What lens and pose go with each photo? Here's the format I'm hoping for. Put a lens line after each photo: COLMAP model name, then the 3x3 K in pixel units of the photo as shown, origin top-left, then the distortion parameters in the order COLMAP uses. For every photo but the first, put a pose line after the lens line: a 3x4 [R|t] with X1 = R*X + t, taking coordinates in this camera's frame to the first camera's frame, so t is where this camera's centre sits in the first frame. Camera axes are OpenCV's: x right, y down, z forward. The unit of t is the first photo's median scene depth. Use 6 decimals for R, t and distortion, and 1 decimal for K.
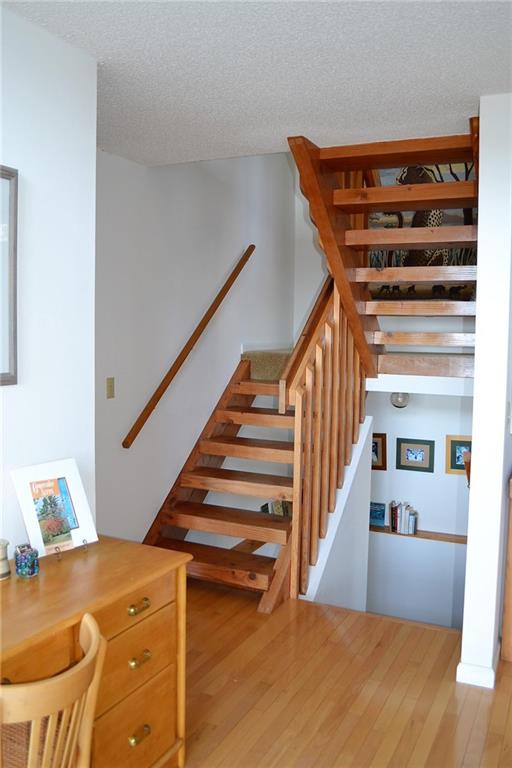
lens RADIAL K [[634.9, 0, 256.0], [0, 634.9, 384.0], [0, 0, 1]] dist [-0.071584, 0.000379]
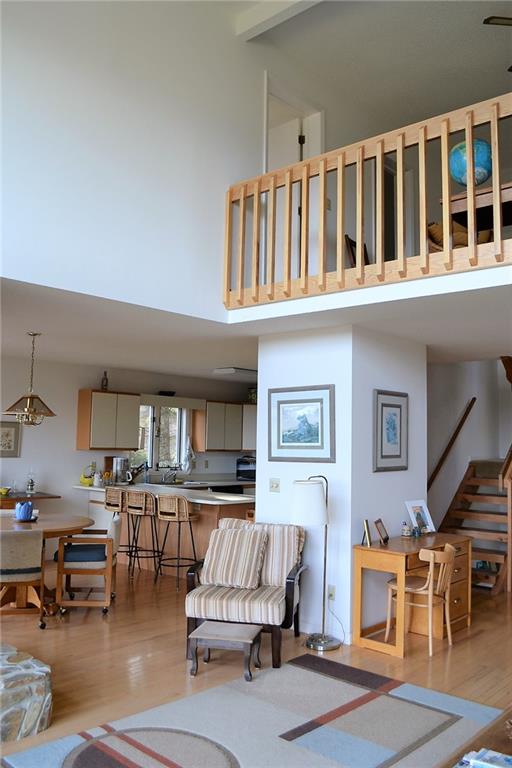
lens RADIAL K [[634.9, 0, 256.0], [0, 634.9, 384.0], [0, 0, 1]] dist [-0.071584, 0.000379]
pose [[0.961101, -0.020187, -0.275459, -0.135810], [-0.027556, 0.985341, -0.168354, 0.061728], [0.274820, 0.169395, 0.946456, -1.020583]]
